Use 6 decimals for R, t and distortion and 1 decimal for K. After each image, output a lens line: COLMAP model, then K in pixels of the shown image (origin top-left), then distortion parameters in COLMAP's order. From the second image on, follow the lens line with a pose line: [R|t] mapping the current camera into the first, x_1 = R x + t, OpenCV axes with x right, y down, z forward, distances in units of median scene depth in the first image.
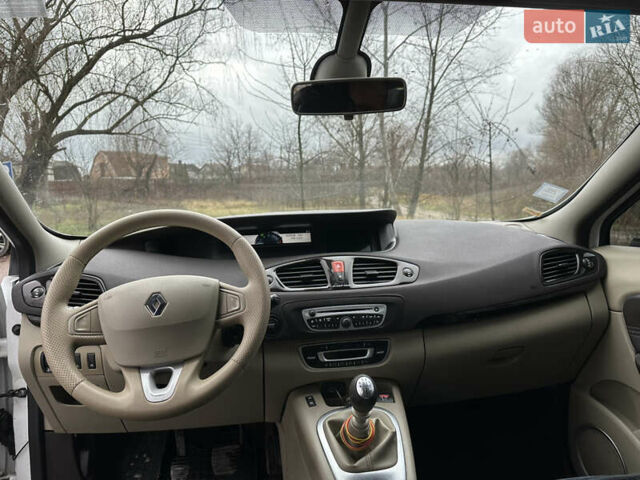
lens RADIAL K [[456.1, 0, 322.1], [0, 456.1, 240.7], [0, 0, 1]] dist [0.012661, -0.006788]
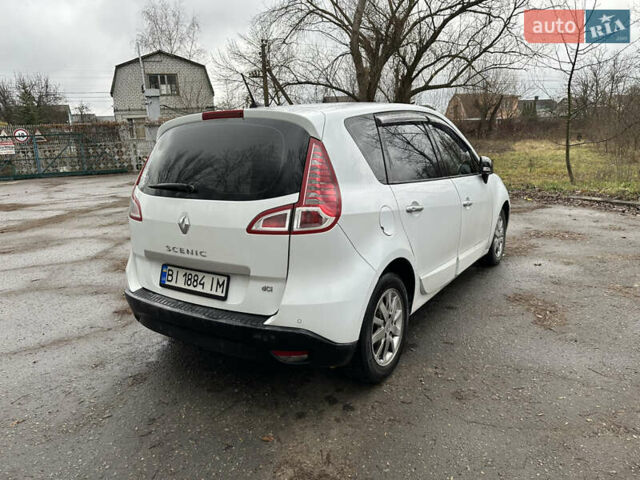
lens RADIAL K [[456.1, 0, 322.1], [0, 456.1, 237.5], [0, 0, 1]] dist [0.012661, -0.006788]
pose [[0.744356, 0.134611, -0.654075, 0.130150], [-0.052332, 0.988219, 0.143823, 0.004013], [0.665729, -0.072826, 0.742631, -0.151706]]
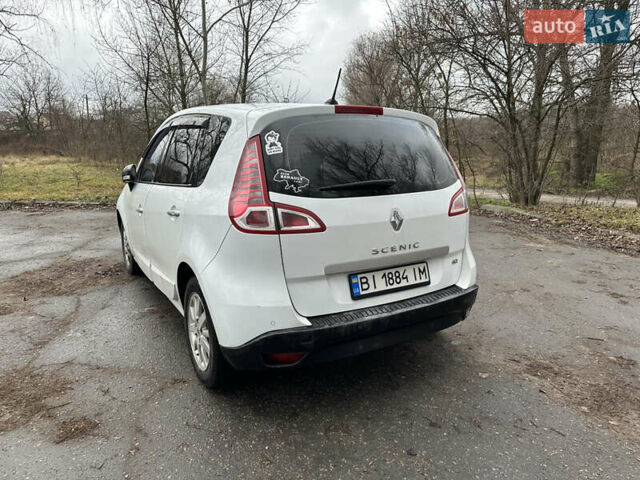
lens RADIAL K [[456.1, 0, 323.3], [0, 456.1, 240.0], [0, 0, 1]] dist [0.012661, -0.006788]
pose [[0.926379, -0.061116, 0.371601, -0.039160], [0.026335, 0.994841, 0.097967, 0.012862], [-0.375671, -0.080968, 0.923209, -0.188090]]
